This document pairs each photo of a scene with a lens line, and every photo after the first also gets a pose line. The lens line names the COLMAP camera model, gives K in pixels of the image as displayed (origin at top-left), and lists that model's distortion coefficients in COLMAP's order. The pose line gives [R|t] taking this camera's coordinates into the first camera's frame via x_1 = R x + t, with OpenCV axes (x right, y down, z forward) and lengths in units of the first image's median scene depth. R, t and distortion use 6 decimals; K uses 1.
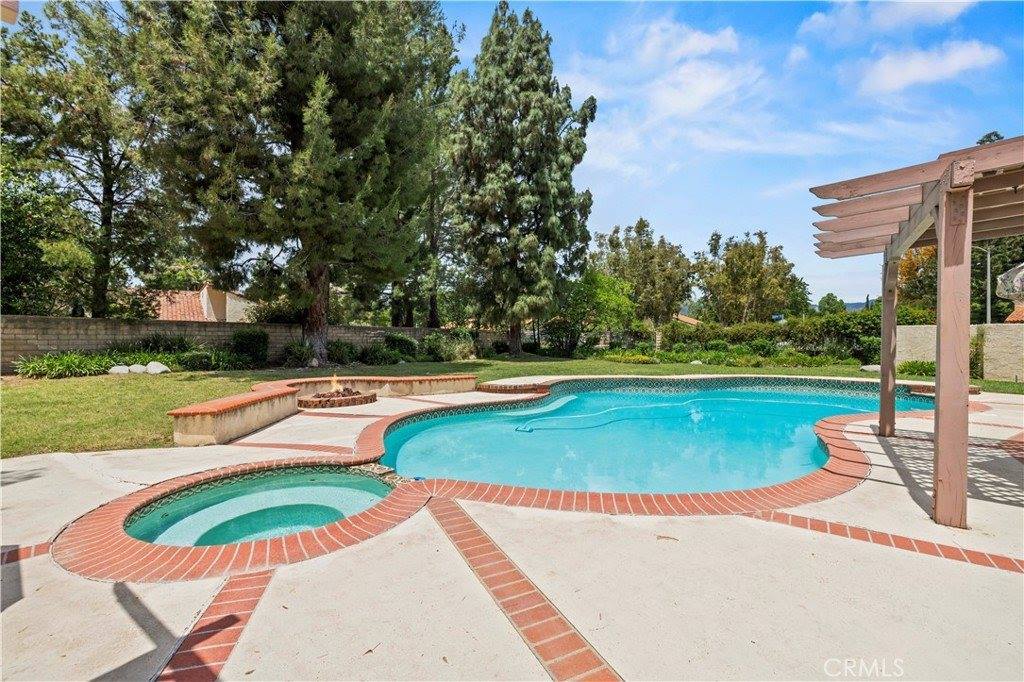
lens RADIAL K [[463.3, 0, 508.7], [0, 463.3, 338.3], [0, 0, 1]] dist [0.013118, 0.000134]
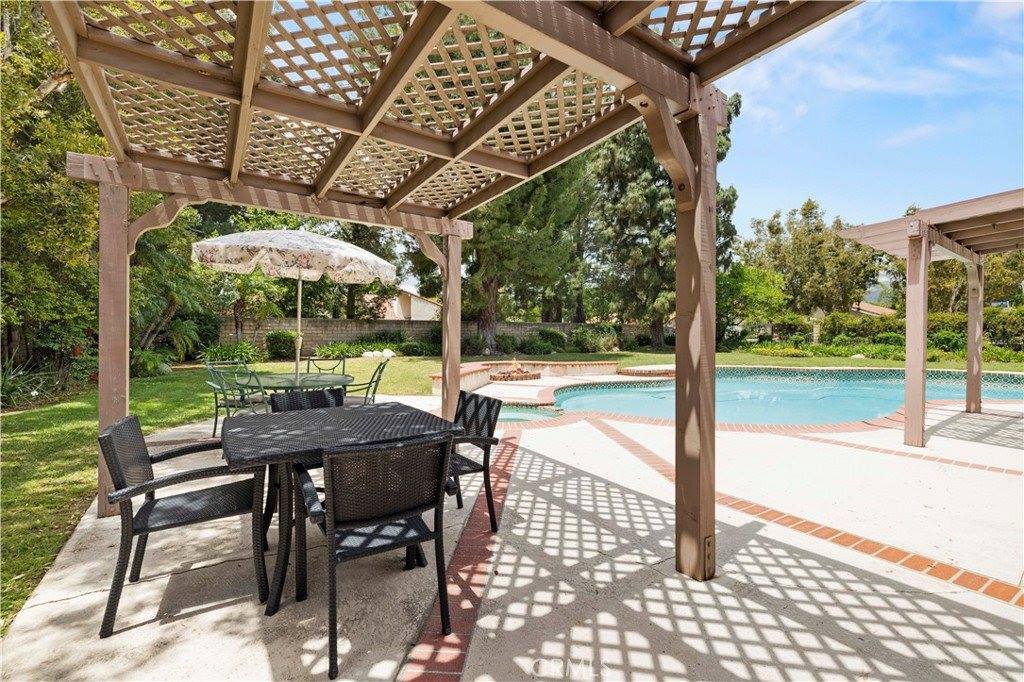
lens RADIAL K [[463.3, 0, 505.2], [0, 463.3, 334.9], [0, 0, 1]] dist [0.013118, 0.000134]
pose [[0.950243, -0.002213, -0.311502, 0.015310], [0.003836, 0.999982, 0.004598, 0.000775], [0.311487, -0.005564, 0.950234, -0.129850]]
